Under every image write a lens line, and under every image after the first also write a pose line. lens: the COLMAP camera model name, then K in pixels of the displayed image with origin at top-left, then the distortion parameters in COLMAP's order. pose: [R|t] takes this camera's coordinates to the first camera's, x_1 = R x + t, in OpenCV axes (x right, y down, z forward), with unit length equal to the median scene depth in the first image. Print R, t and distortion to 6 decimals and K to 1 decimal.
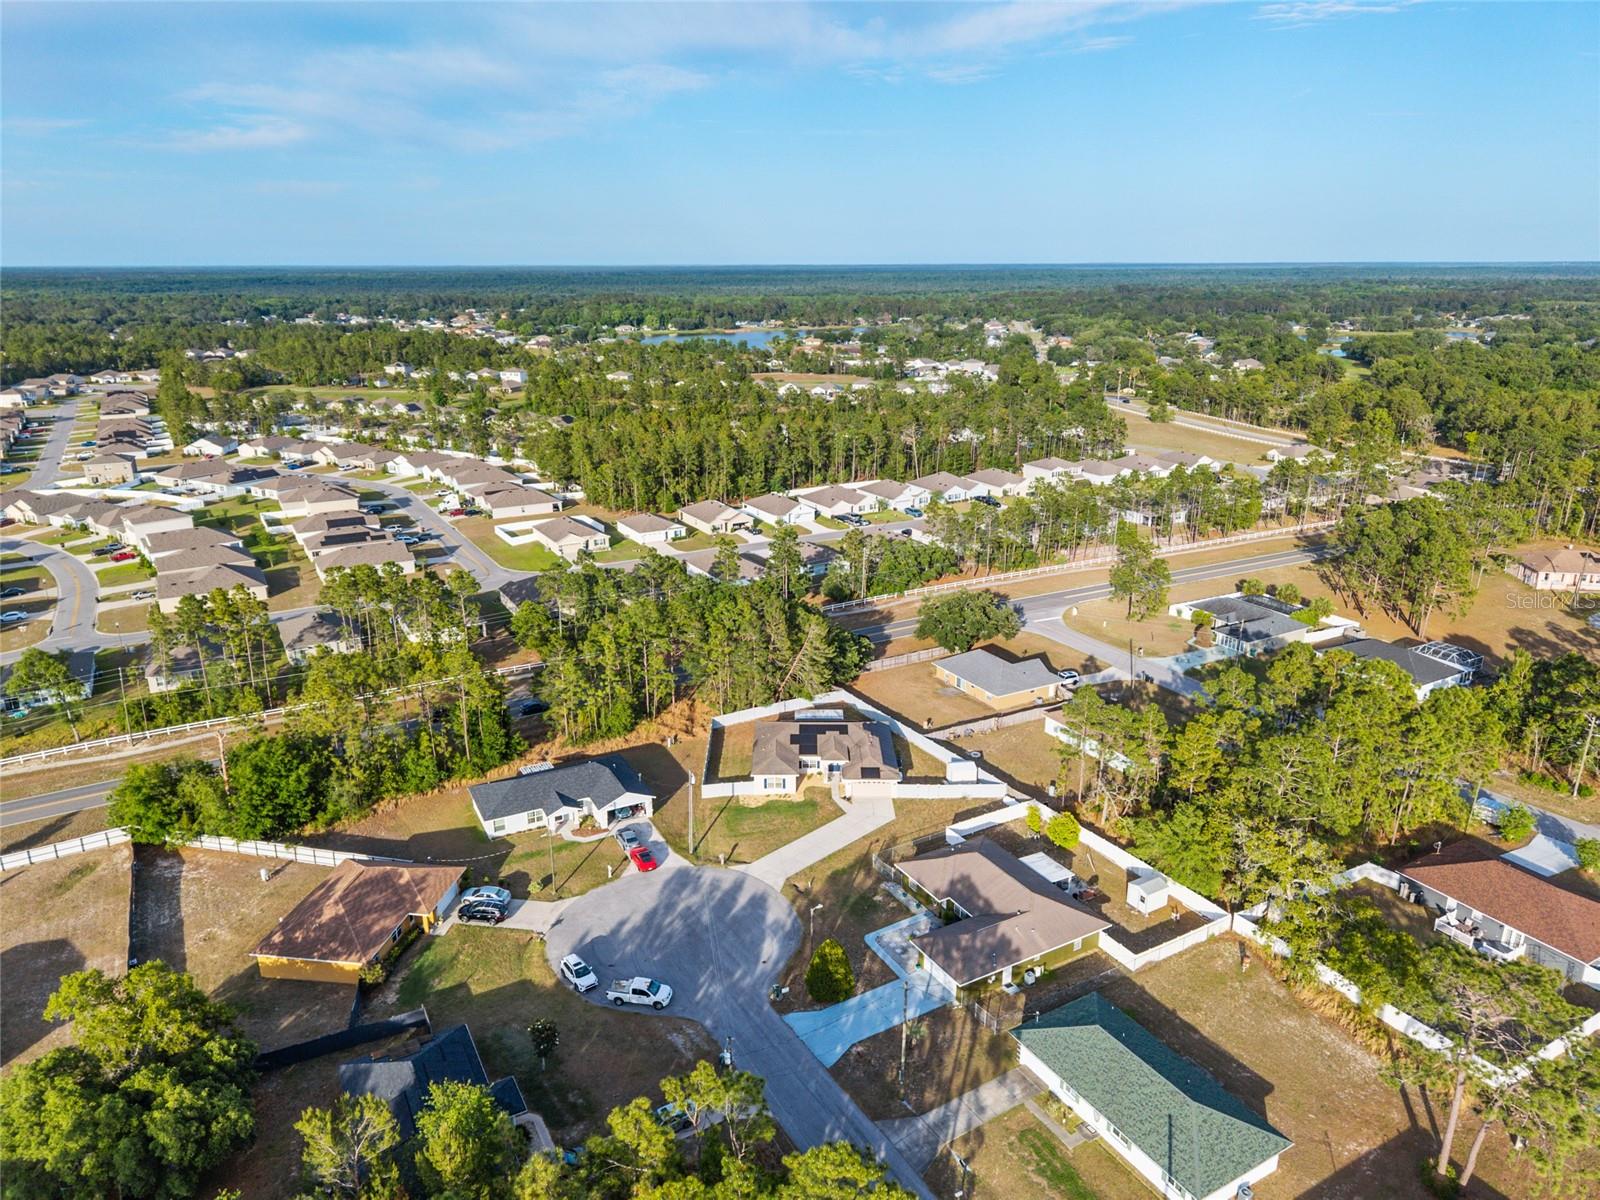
lens RADIAL K [[1066.3, 0, 789.2], [0, 1066.3, 610.1], [0, 0, 1]] dist [0.045658, -0.051677]
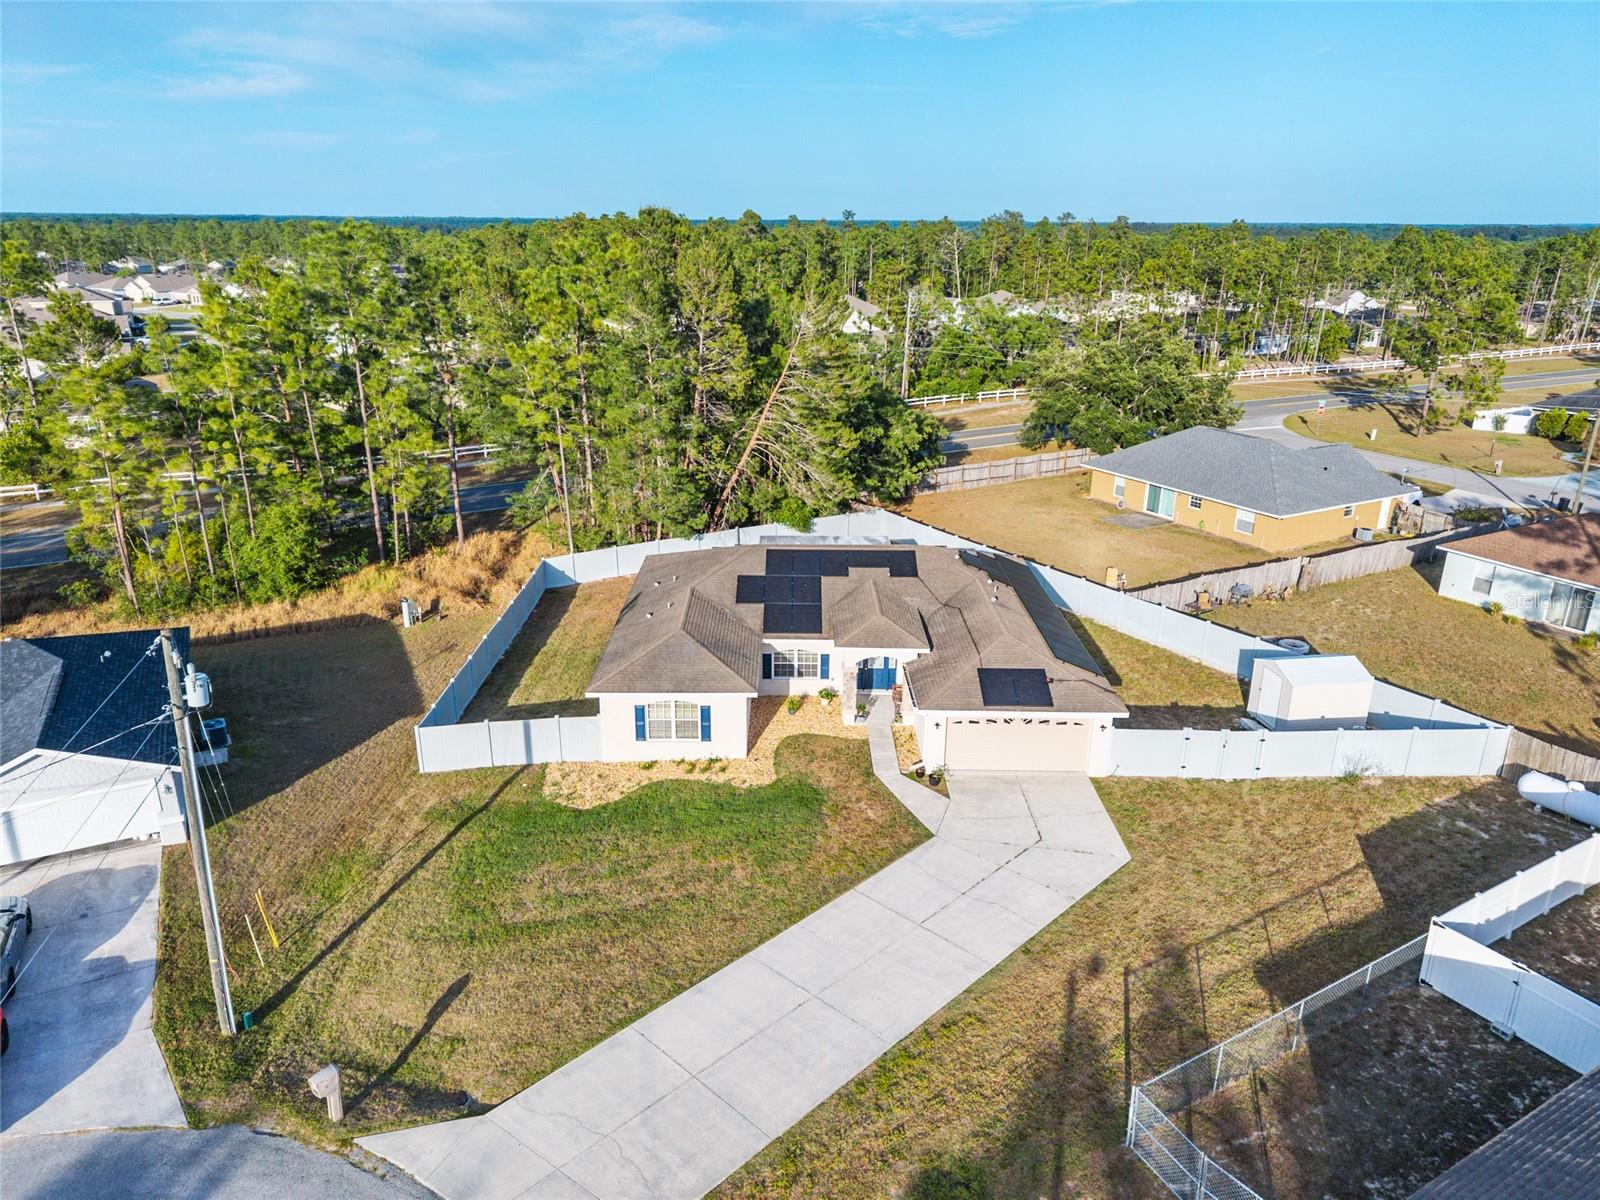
lens RADIAL K [[1071.2, 0, 786.0], [0, 1071.2, 596.9], [0, 0, 1]] dist [0.050522, -0.055614]
pose [[0.999963, 0.008552, 0.000898, 0.014780], [-0.008567, 0.999794, 0.018392, 0.112596], [-0.000741, -0.018399, 0.999830, 0.652597]]
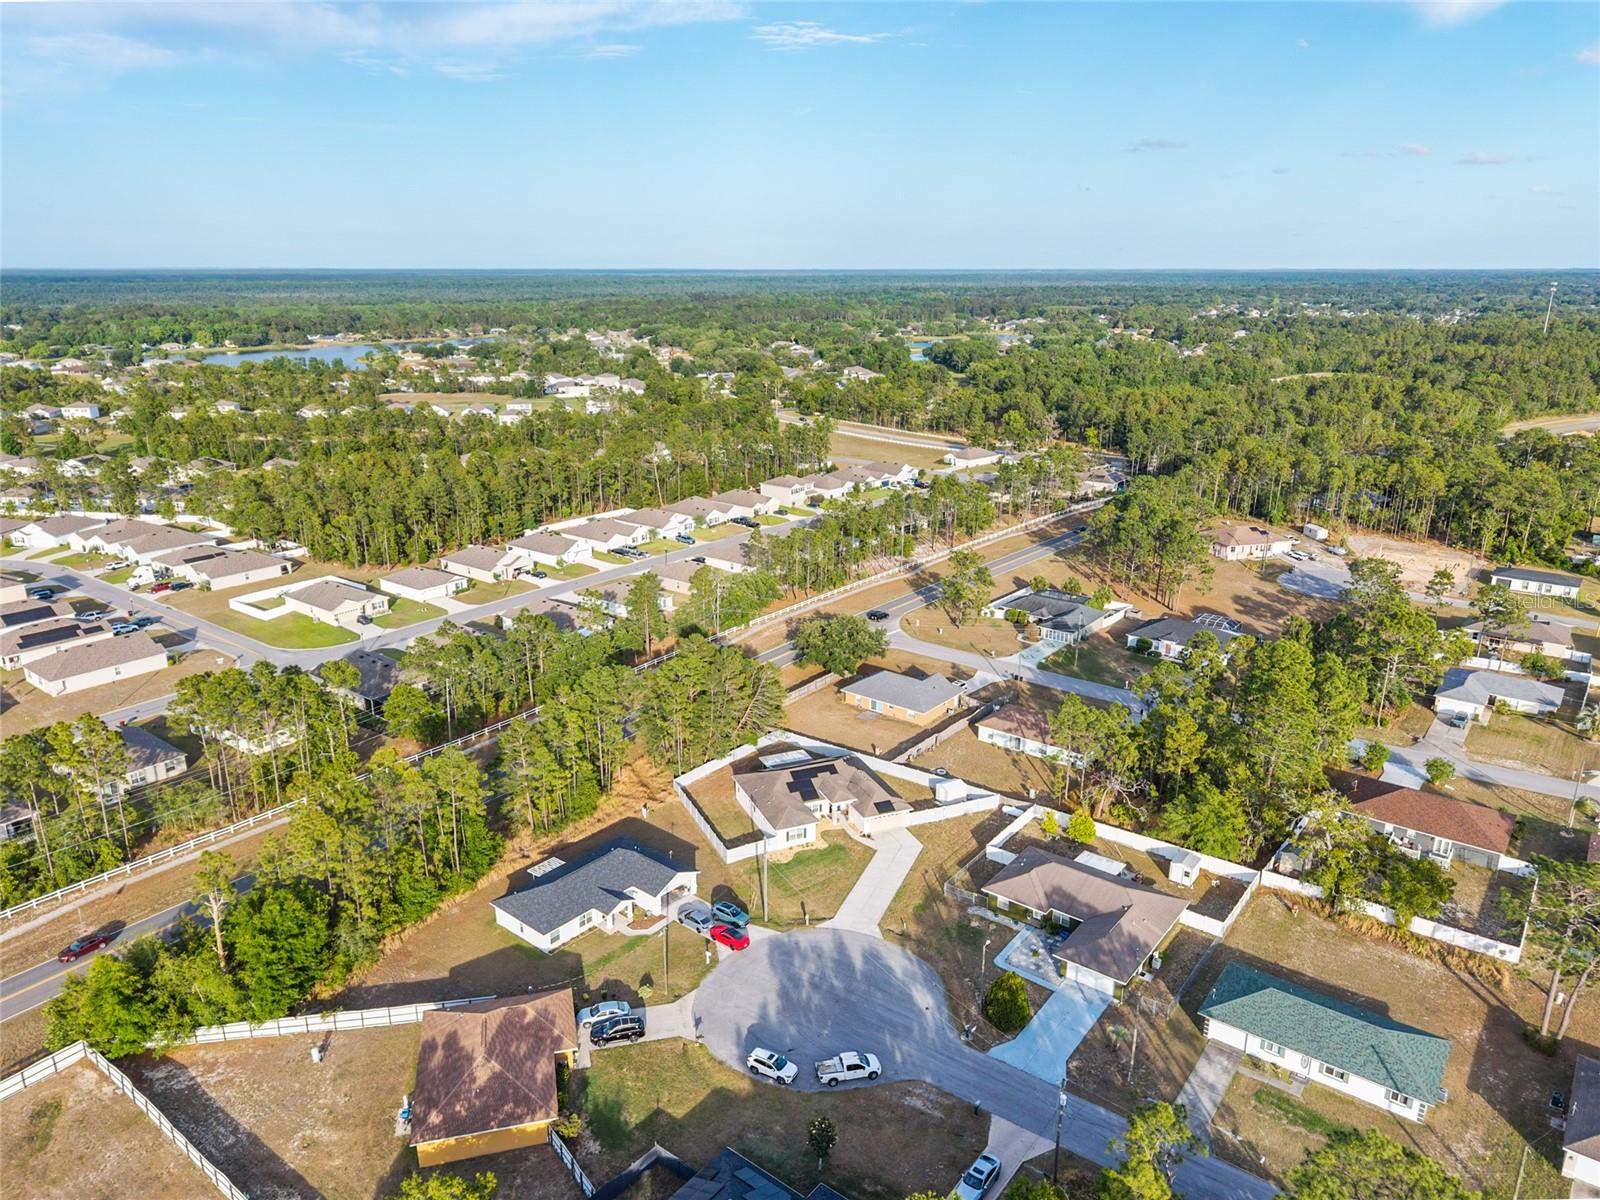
lens RADIAL K [[1097.8, 0, 791.9], [0, 1097.8, 601.6], [0, 0, 1]] dist [0.028637, -0.021858]
pose [[0.923590, -0.108285, 0.367771, -0.337676], [0.115137, 0.993344, 0.003329, -0.051873], [-0.365683, 0.039269, 0.929911, 0.038541]]
